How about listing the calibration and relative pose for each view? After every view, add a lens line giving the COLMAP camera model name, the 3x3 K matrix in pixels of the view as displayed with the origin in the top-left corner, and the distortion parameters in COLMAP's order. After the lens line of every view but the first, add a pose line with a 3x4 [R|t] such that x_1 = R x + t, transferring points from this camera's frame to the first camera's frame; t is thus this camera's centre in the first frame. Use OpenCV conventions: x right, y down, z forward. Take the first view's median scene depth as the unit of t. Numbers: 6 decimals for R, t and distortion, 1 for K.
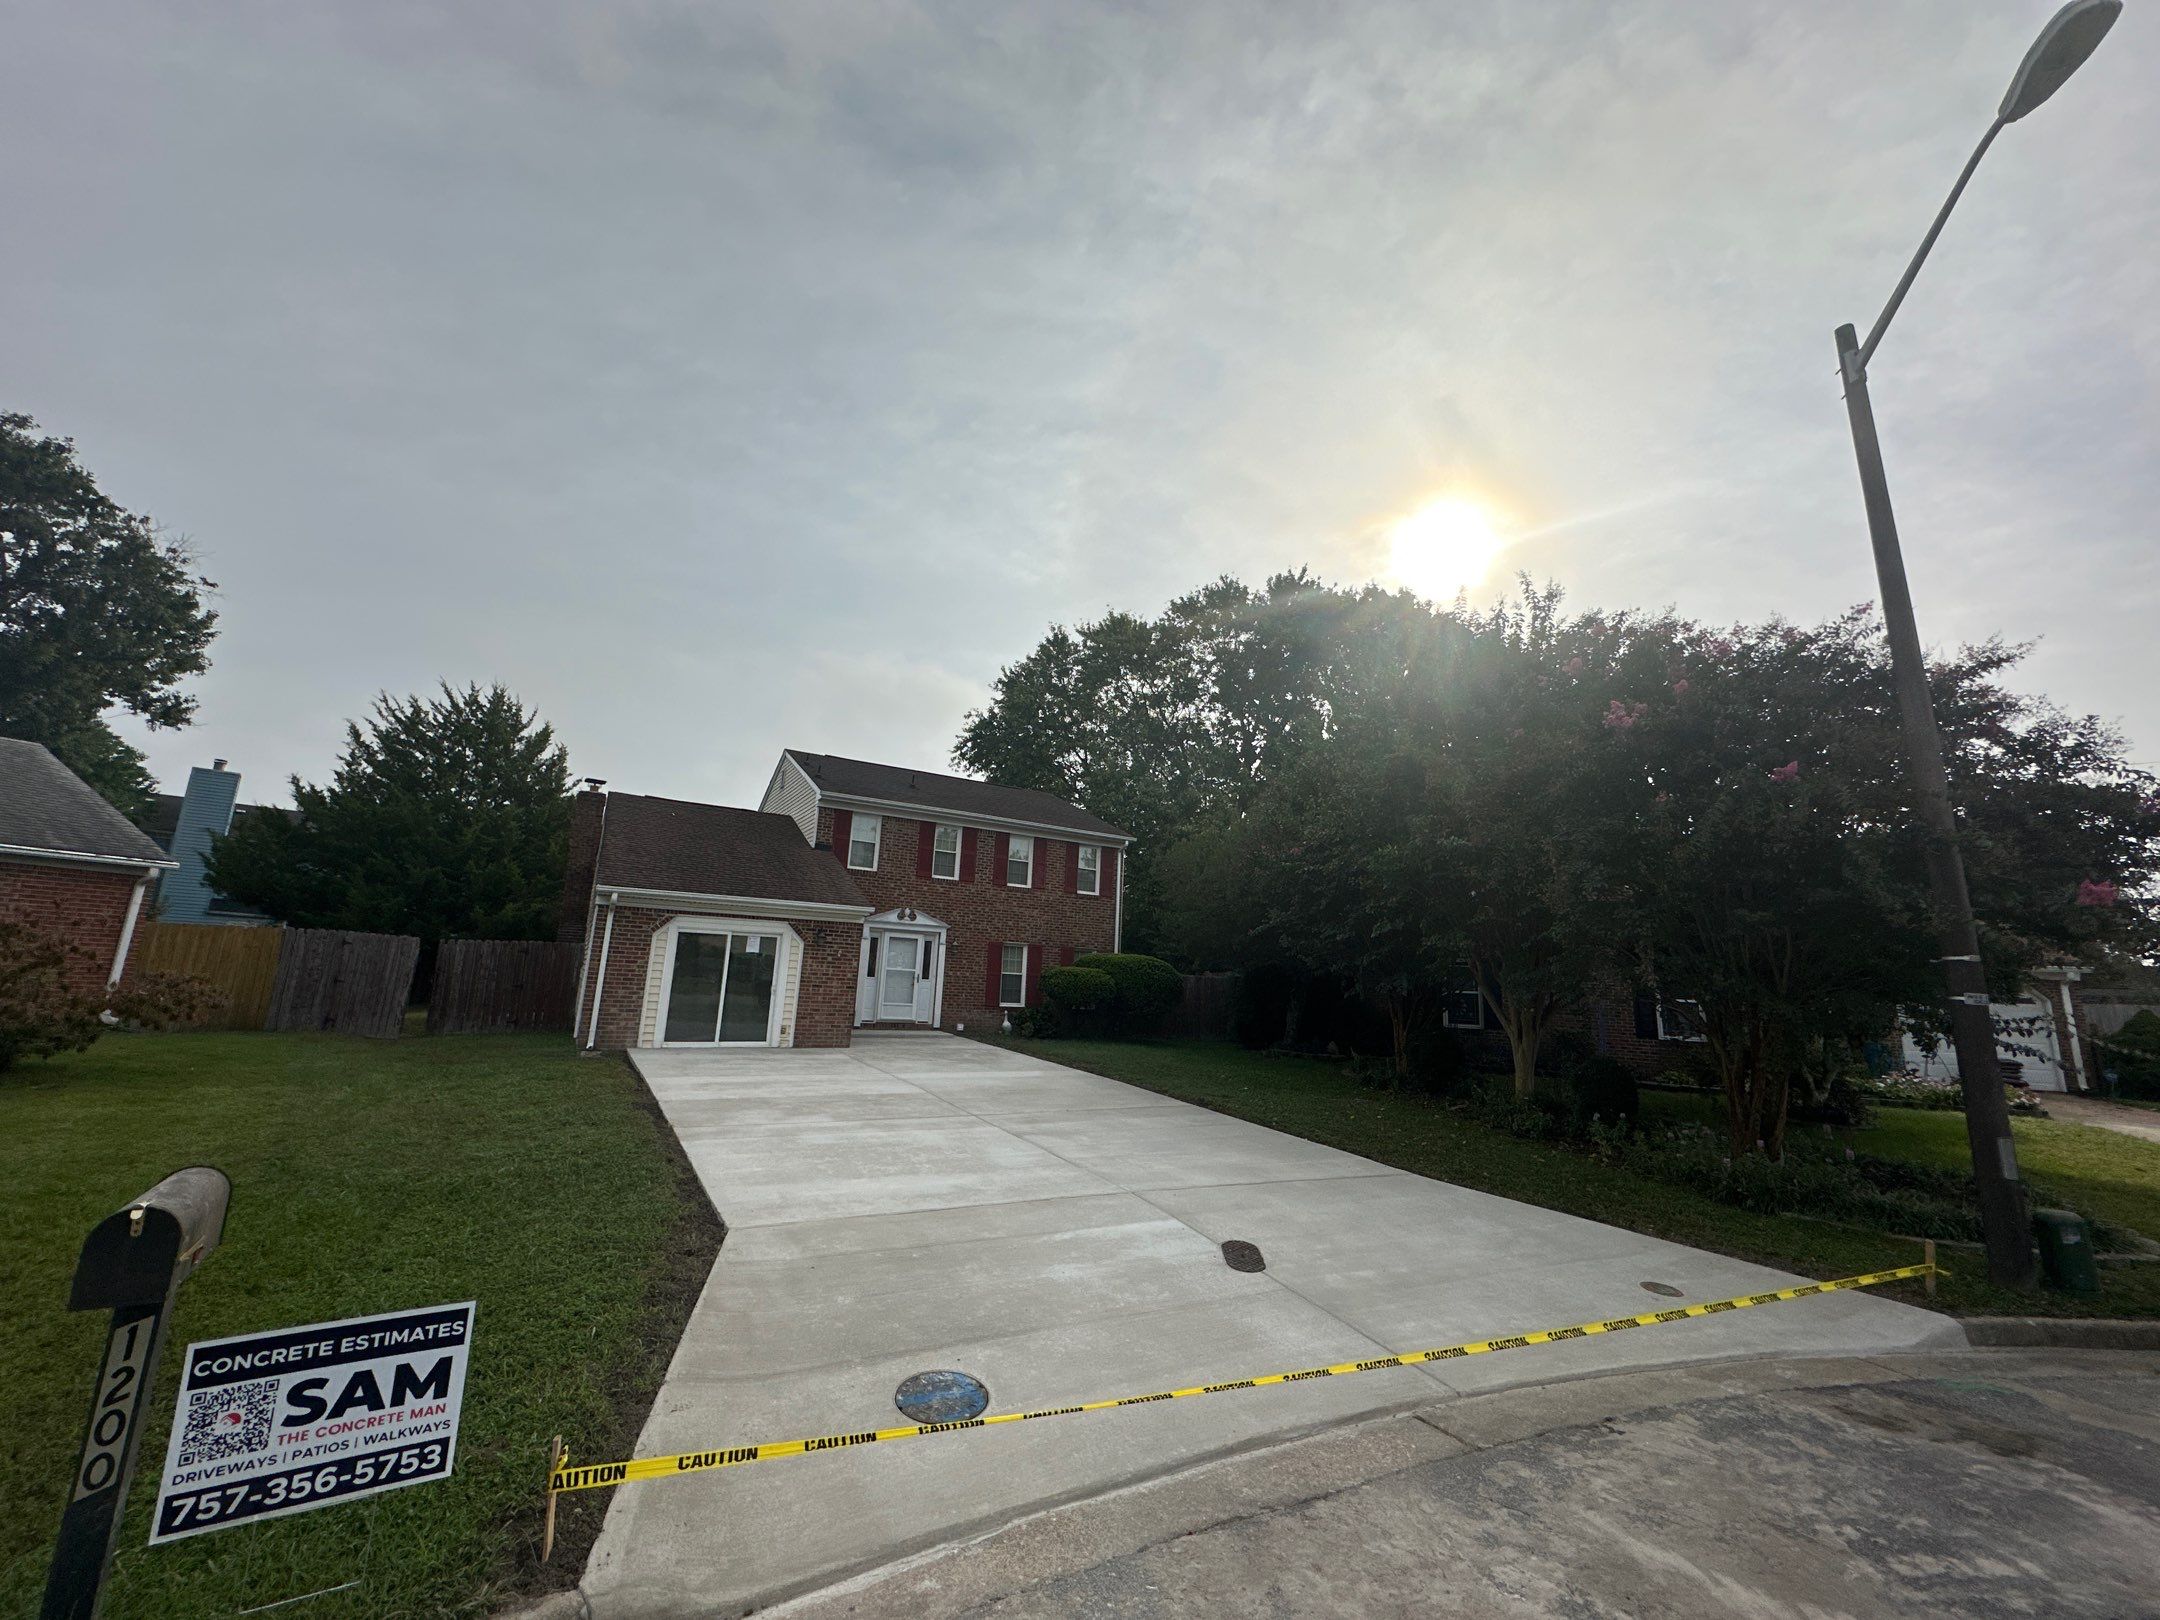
lens RADIAL K [[865.9, 0, 1079.1], [0, 865.9, 798.2], [0, 0, 1]] dist [-0.002136, 0.000070]
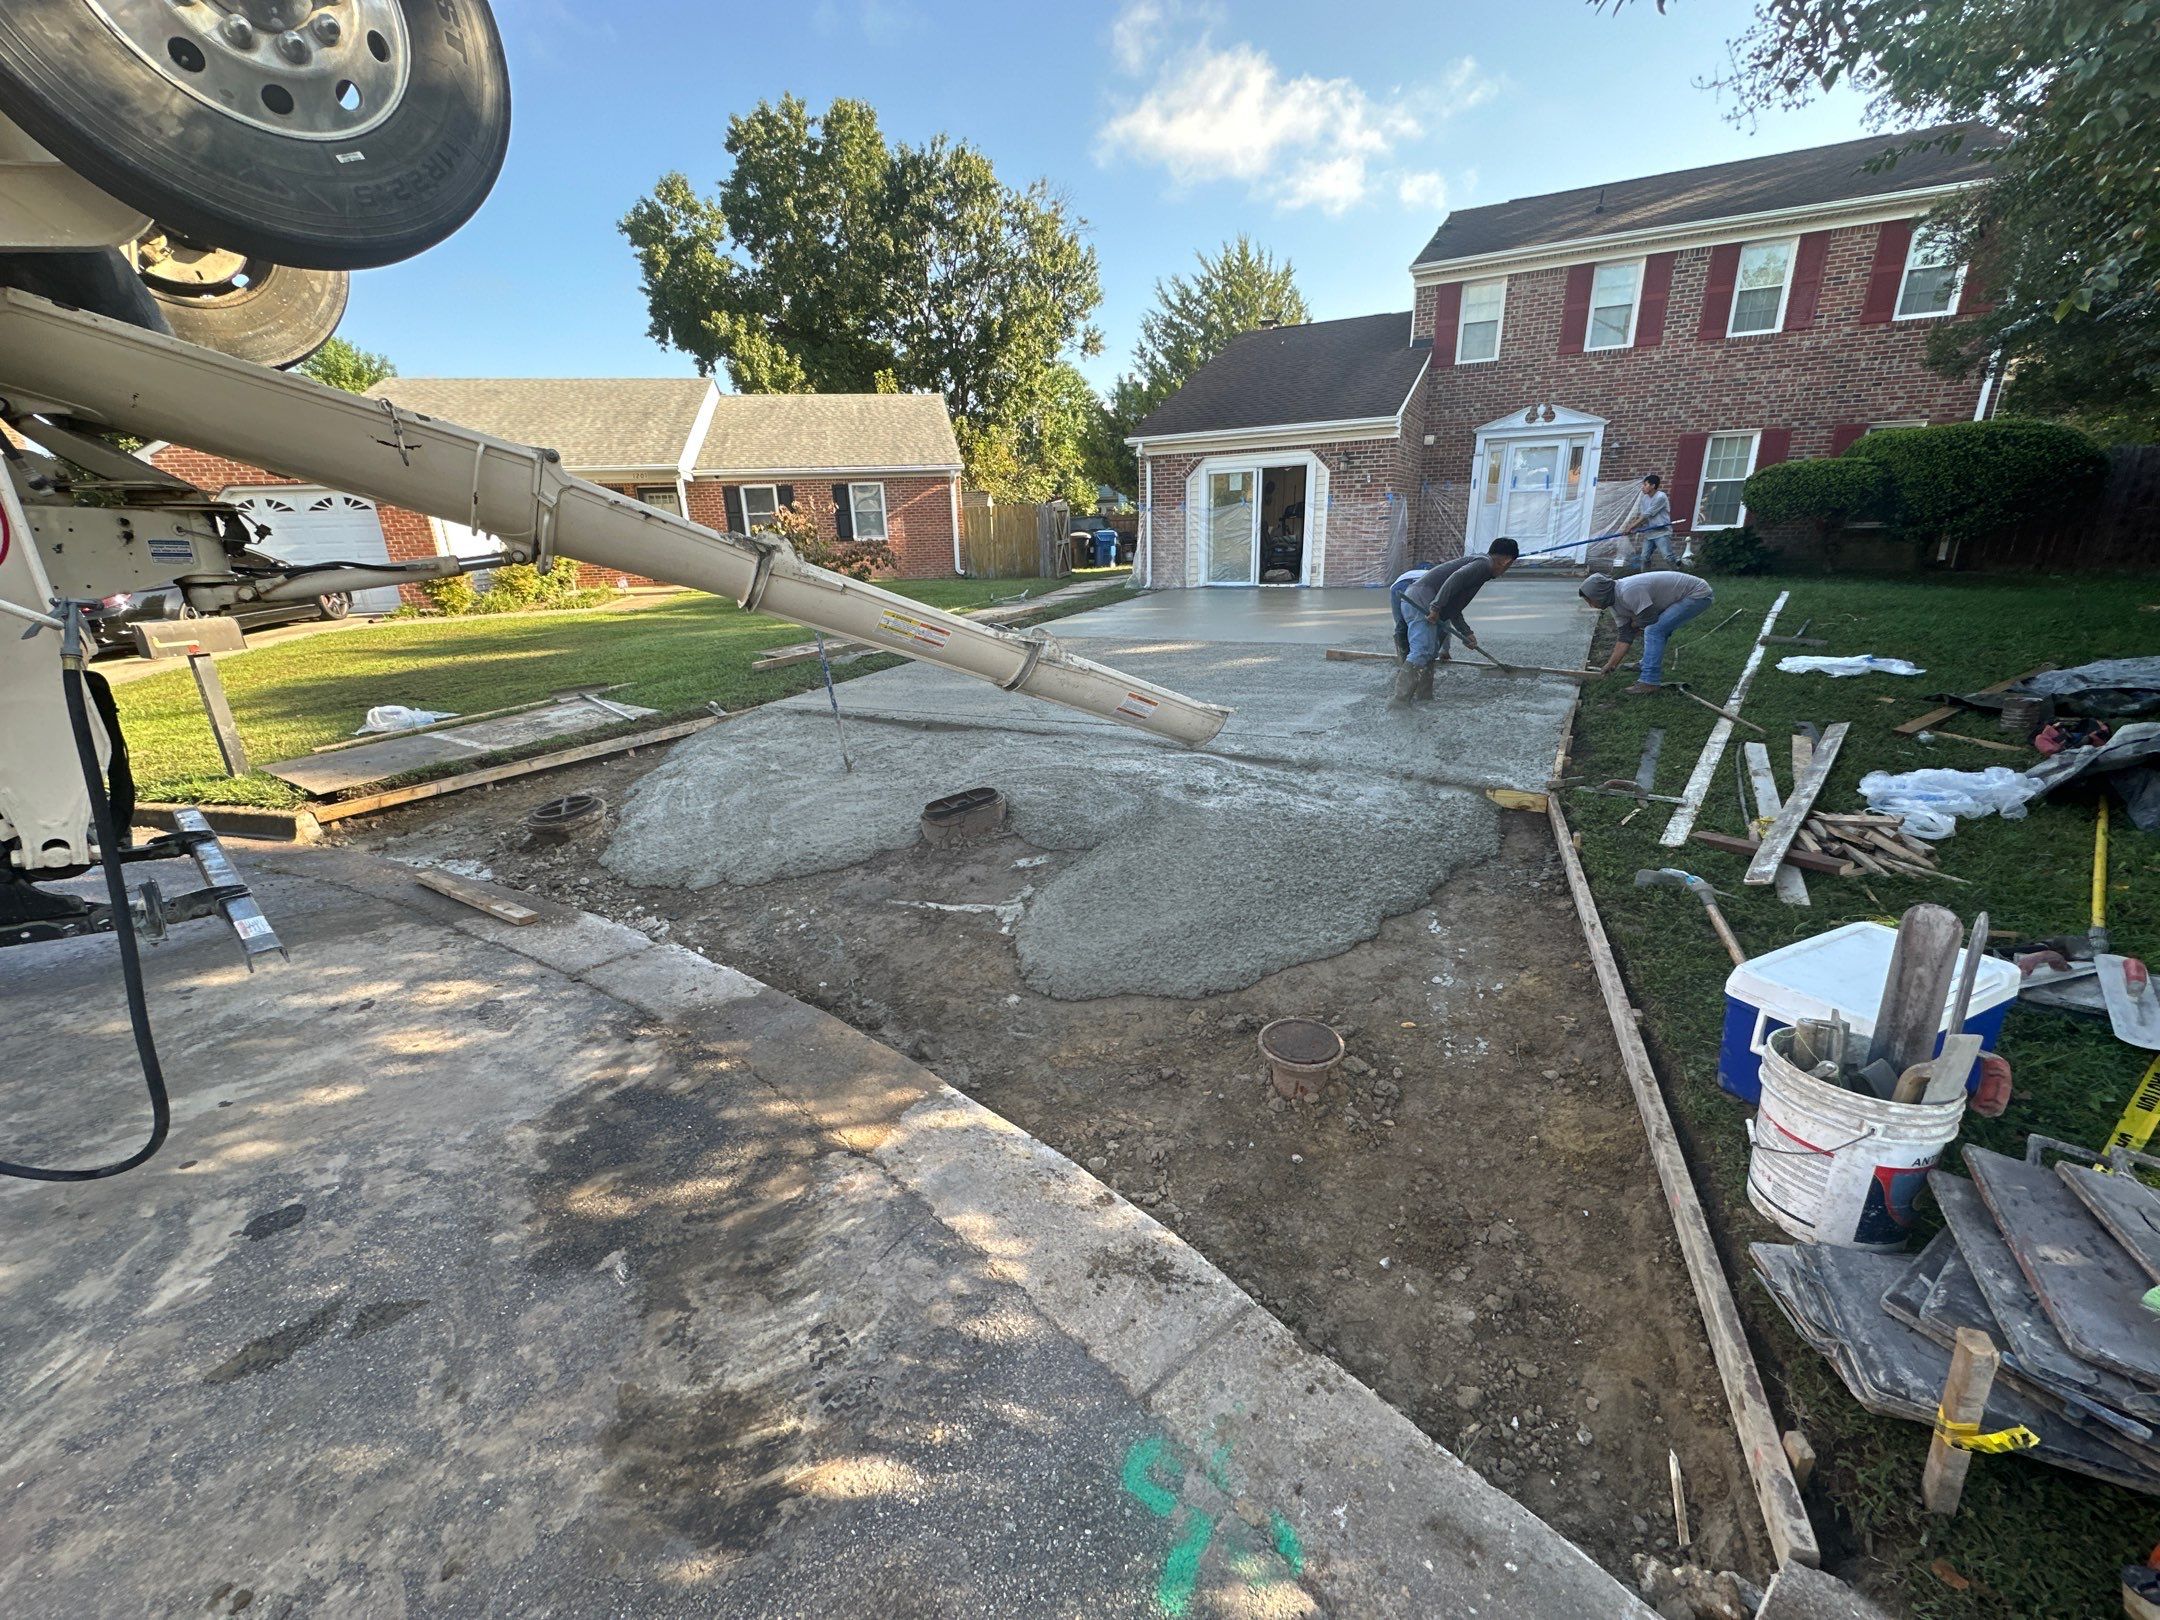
lens RADIAL K [[865.9, 0, 1085.6], [0, 865.9, 799.8], [0, 0, 1]] dist [-0.002136, 0.000070]
pose [[0.514552, 0.202759, -0.833142, 0.294244], [0.233292, 0.901882, 0.363570, 0.072152], [0.825113, -0.381441, 0.416763, 0.236661]]
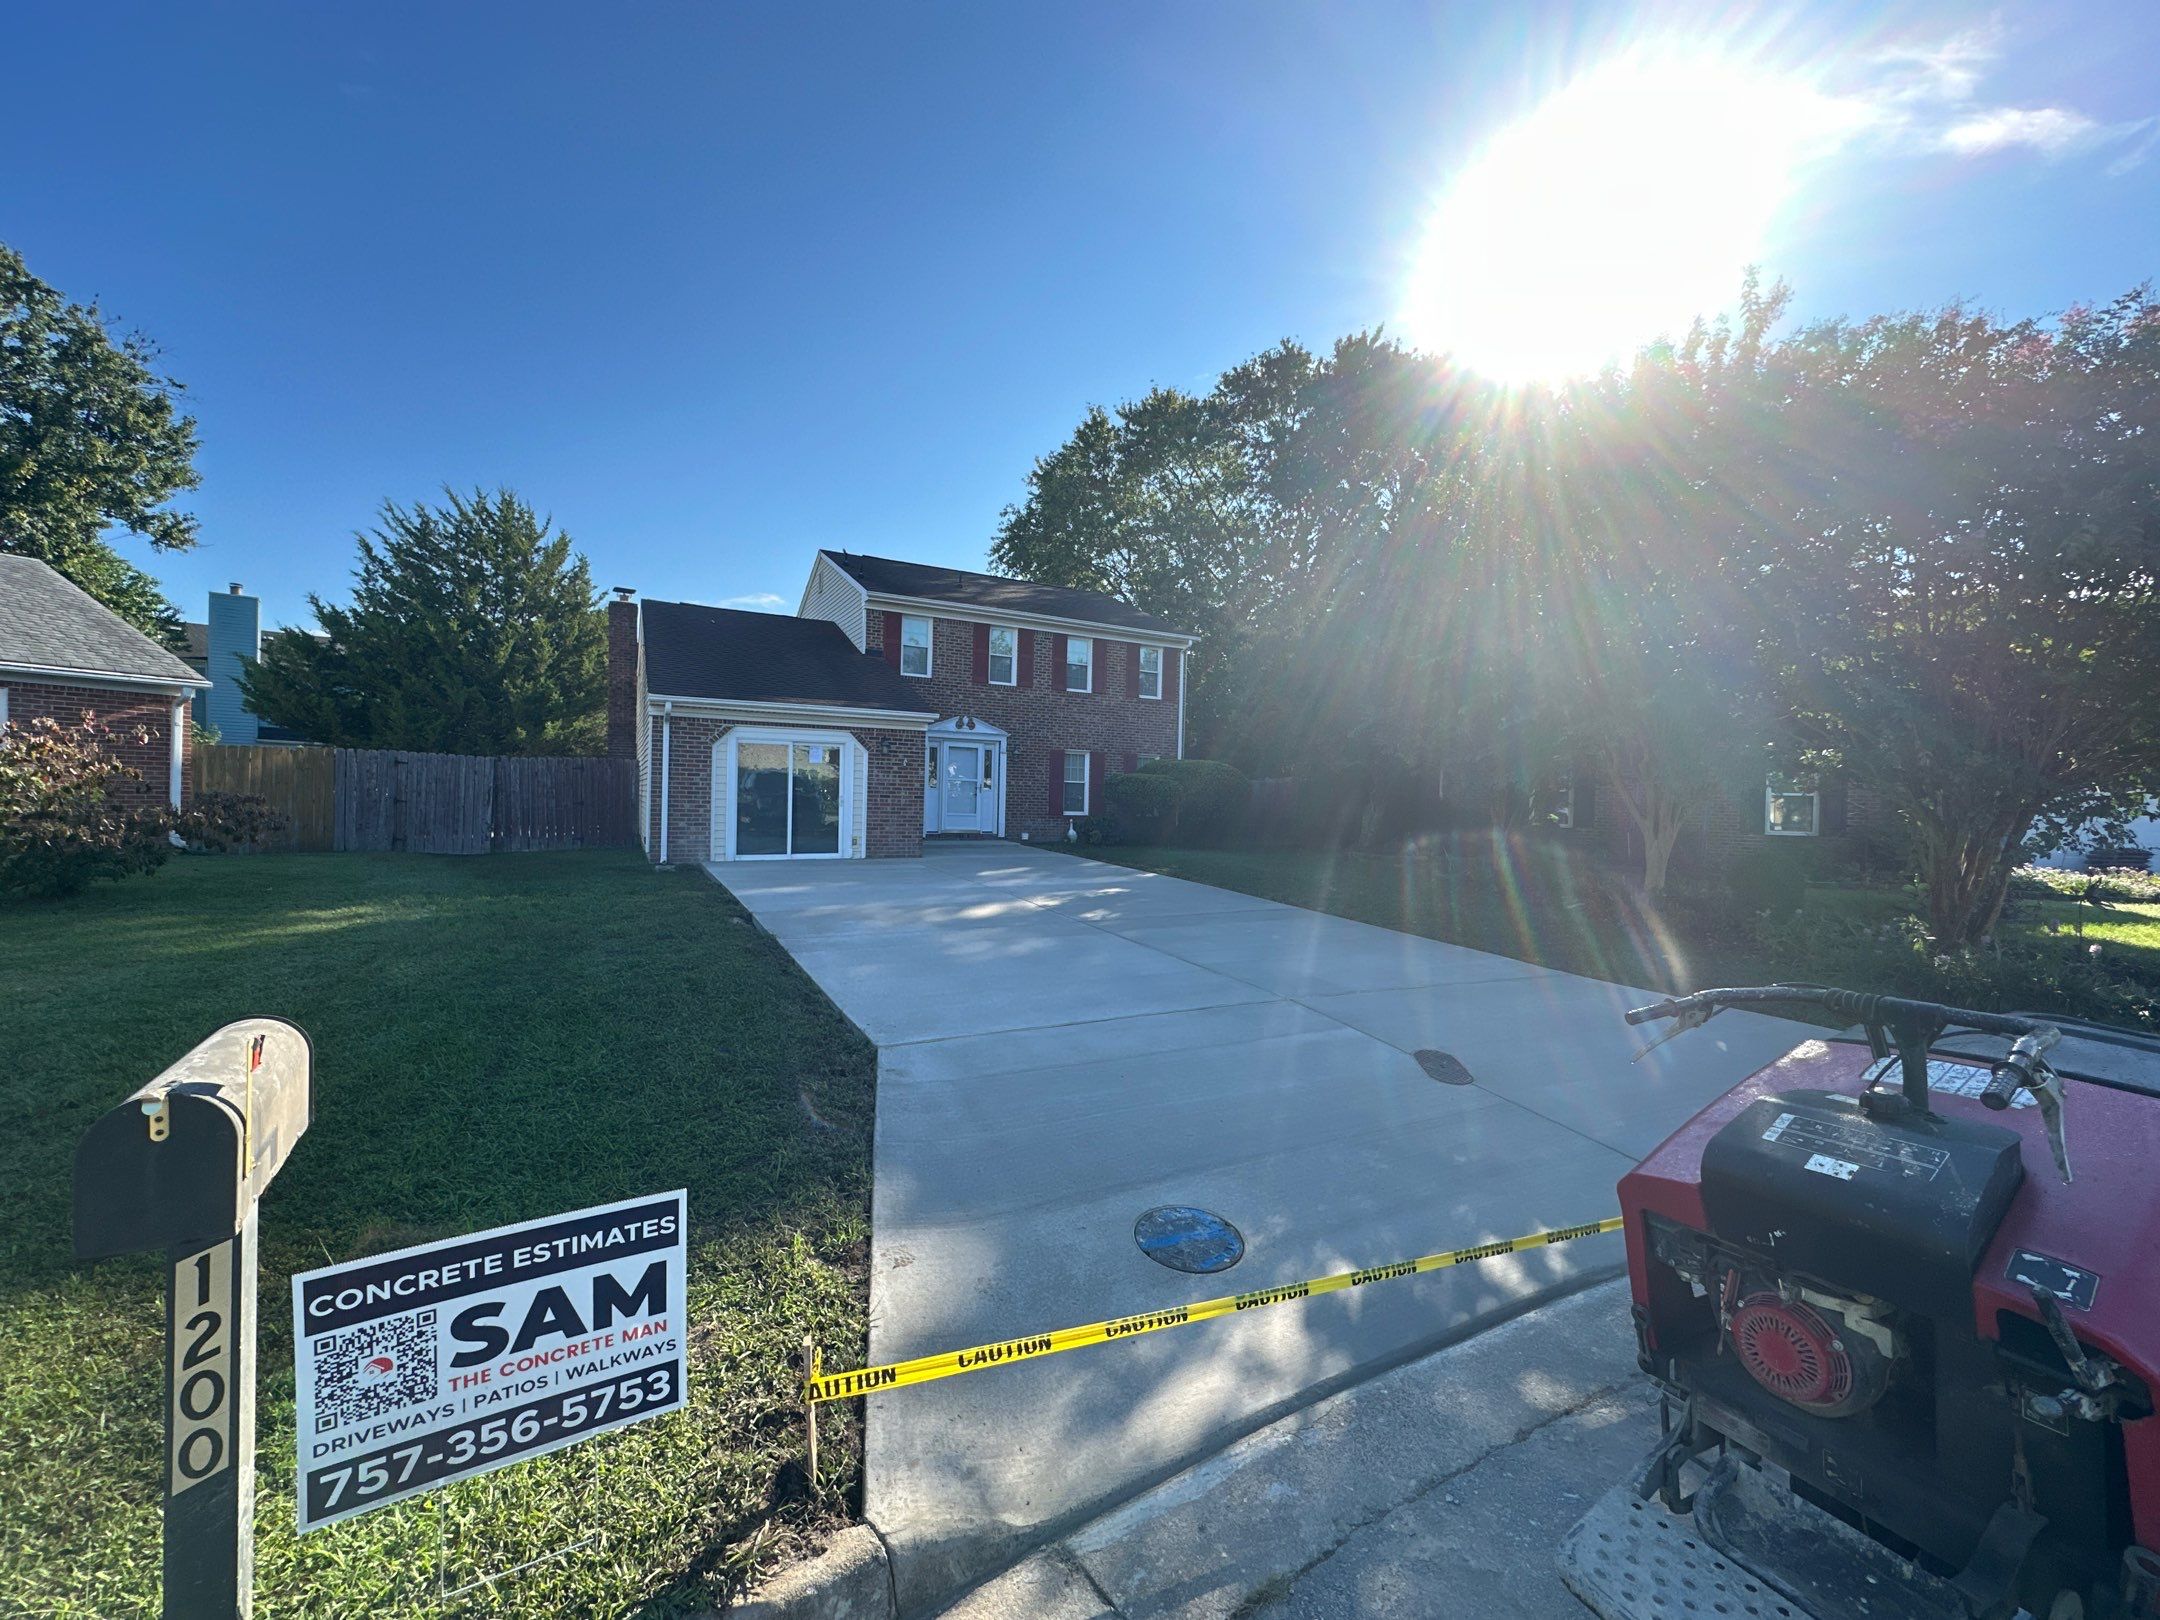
lens RADIAL K [[865.9, 0, 1075.7], [0, 865.9, 801.7], [0, 0, 1]] dist [-0.002136, 0.000070]
pose [[0.999266, -0.019833, -0.032780, -0.048552], [0.026397, 0.976507, 0.213865, 0.018472], [0.027769, -0.214573, 0.976313, 0.053904]]
